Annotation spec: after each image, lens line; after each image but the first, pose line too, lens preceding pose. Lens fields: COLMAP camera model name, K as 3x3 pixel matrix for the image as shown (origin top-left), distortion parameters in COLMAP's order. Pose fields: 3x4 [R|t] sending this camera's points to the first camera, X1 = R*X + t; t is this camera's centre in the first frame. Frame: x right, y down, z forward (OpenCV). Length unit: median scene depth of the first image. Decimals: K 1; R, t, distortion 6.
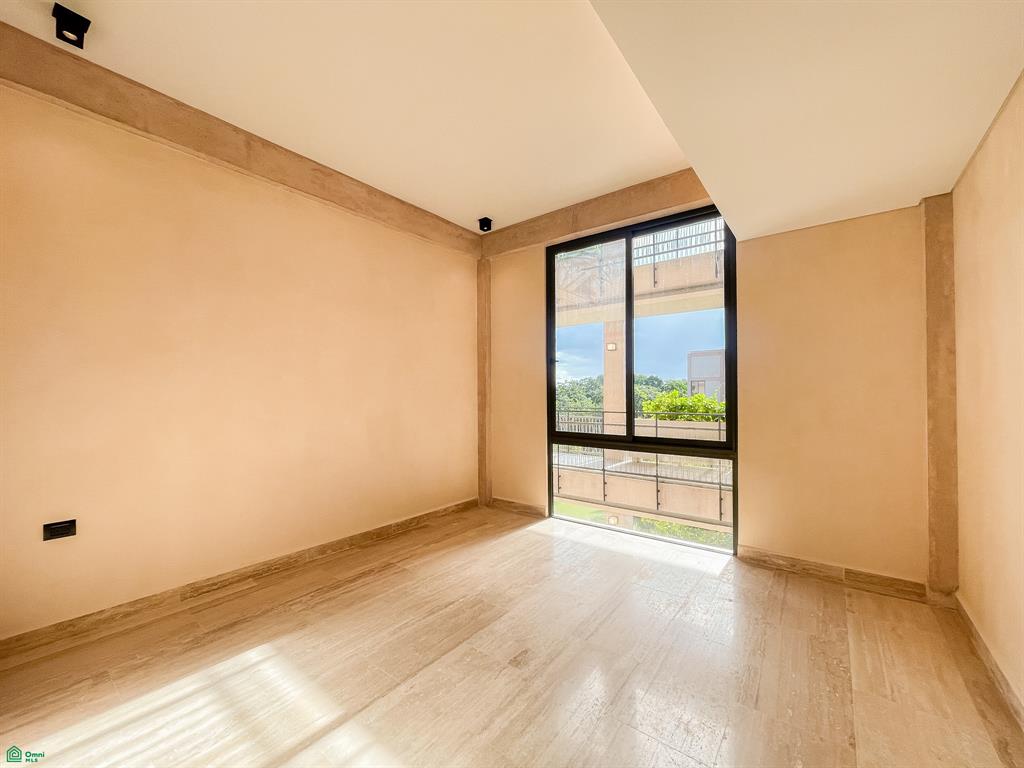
lens RADIAL K [[414.2, 0, 506.9], [0, 414.2, 384.1], [0, 0, 1]] dist [0.002747, 0.001074]
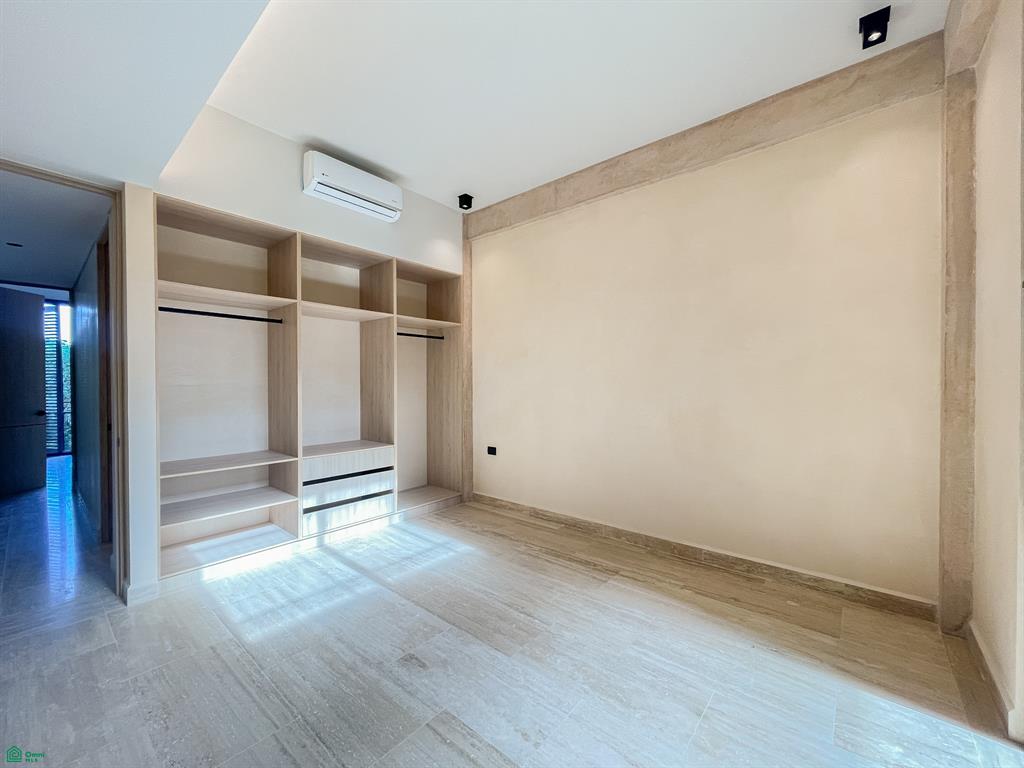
lens RADIAL K [[414.2, 0, 506.8], [0, 414.2, 385.2], [0, 0, 1]] dist [0.002747, 0.001074]
pose [[-0.037277, 0.018029, -0.999142, 0.665989], [0.029421, 0.999424, 0.016937, 0.003613], [0.998872, -0.028764, -0.037786, 0.861970]]
